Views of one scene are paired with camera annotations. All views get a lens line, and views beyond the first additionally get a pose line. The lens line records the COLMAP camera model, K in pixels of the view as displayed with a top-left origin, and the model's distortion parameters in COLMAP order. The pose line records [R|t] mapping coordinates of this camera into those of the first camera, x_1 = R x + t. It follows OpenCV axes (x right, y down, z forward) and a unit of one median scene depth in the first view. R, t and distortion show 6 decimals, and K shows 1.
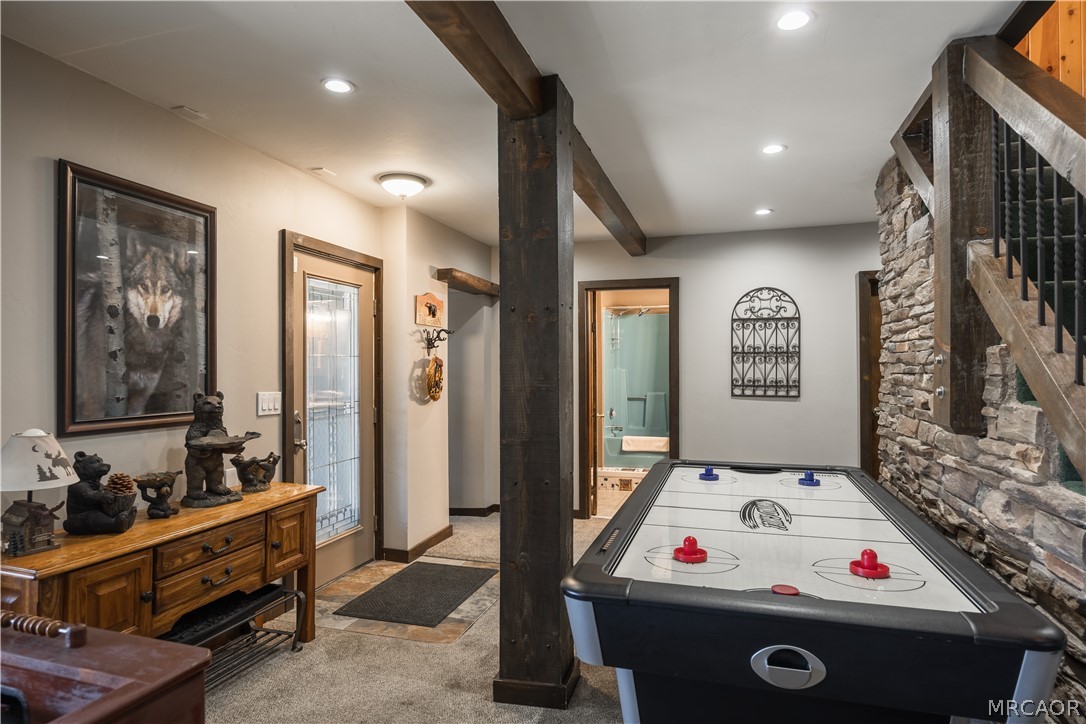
lens RADIAL K [[619.0, 0, 525.3], [0, 619.0, 367.9], [0, 0, 1]] dist [-0.013986, -0.000295]
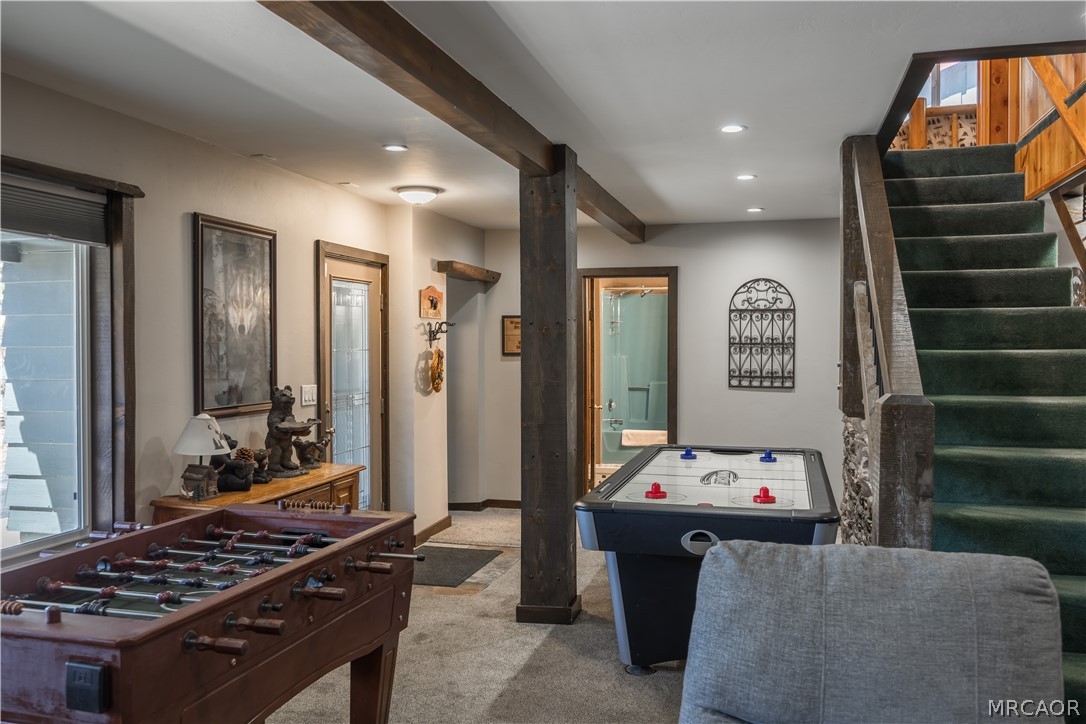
lens RADIAL K [[889.3, 0, 540.2], [0, 889.3, 346.7], [0, 0, 1]] dist [0.000343, 0.004472]
pose [[0.998487, 0.002235, 0.054941, -0.059003], [-0.002529, 0.999983, 0.005282, -0.031128], [-0.054928, -0.005413, 0.998476, -0.495440]]
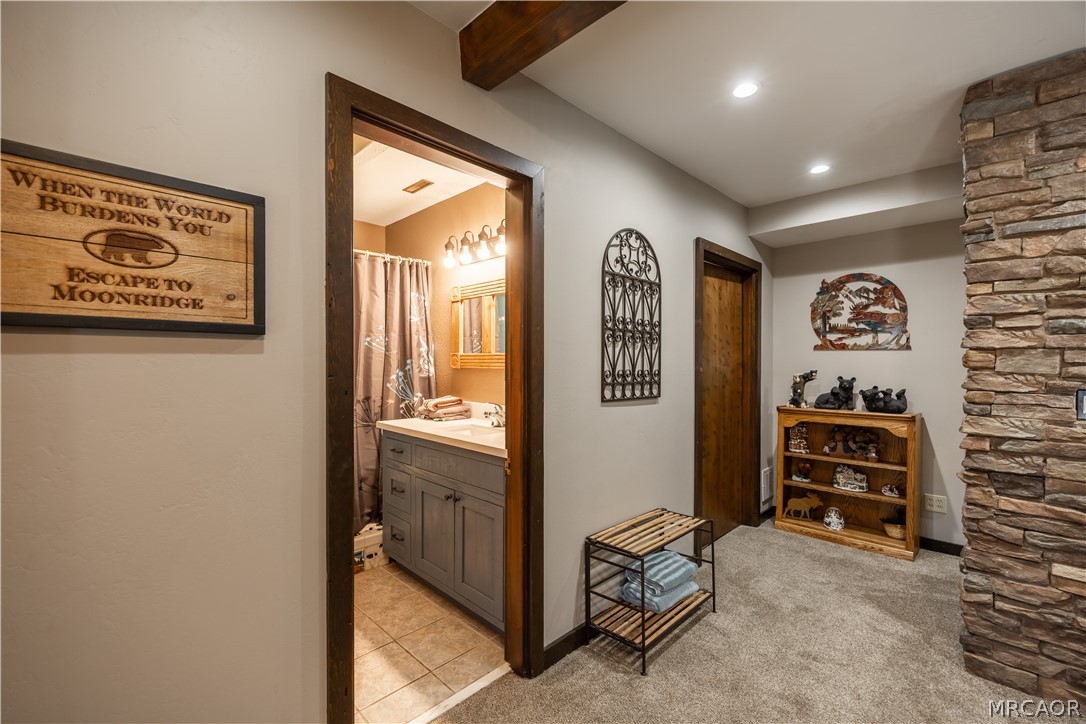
lens RADIAL K [[457.0, 0, 543.0], [0, 457.0, 362.0], [0, 0, 1]] dist [-0.000848, -0.000203]
pose [[0.442725, 0.005168, 0.896643, -0.095591], [-0.007811, 0.999968, -0.001907, 0.011192], [-0.896623, -0.006159, 0.442751, 1.019718]]
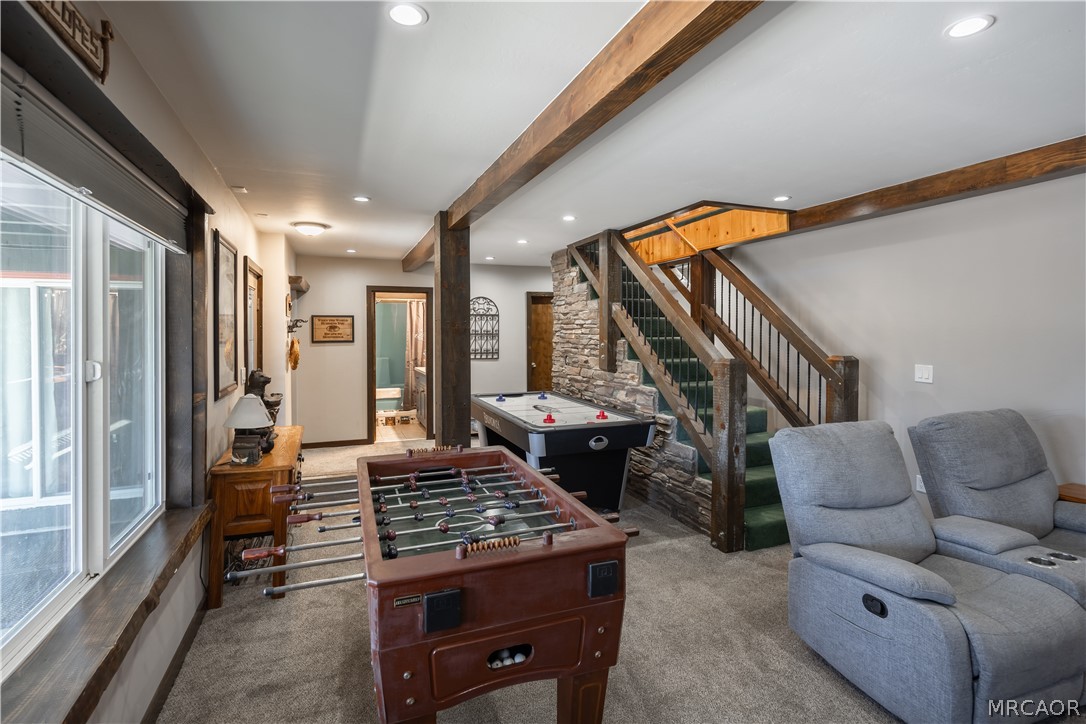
lens RADIAL K [[529.2, 0, 548.2], [0, 529.2, 329.0], [0, 0, 1]] dist [0.000370, 0.000065]
pose [[0.760694, 0.004020, 0.649098, -0.520071], [-0.000621, 0.999985, -0.005465, -0.036063], [-0.649110, 0.003754, 0.760685, -0.316785]]
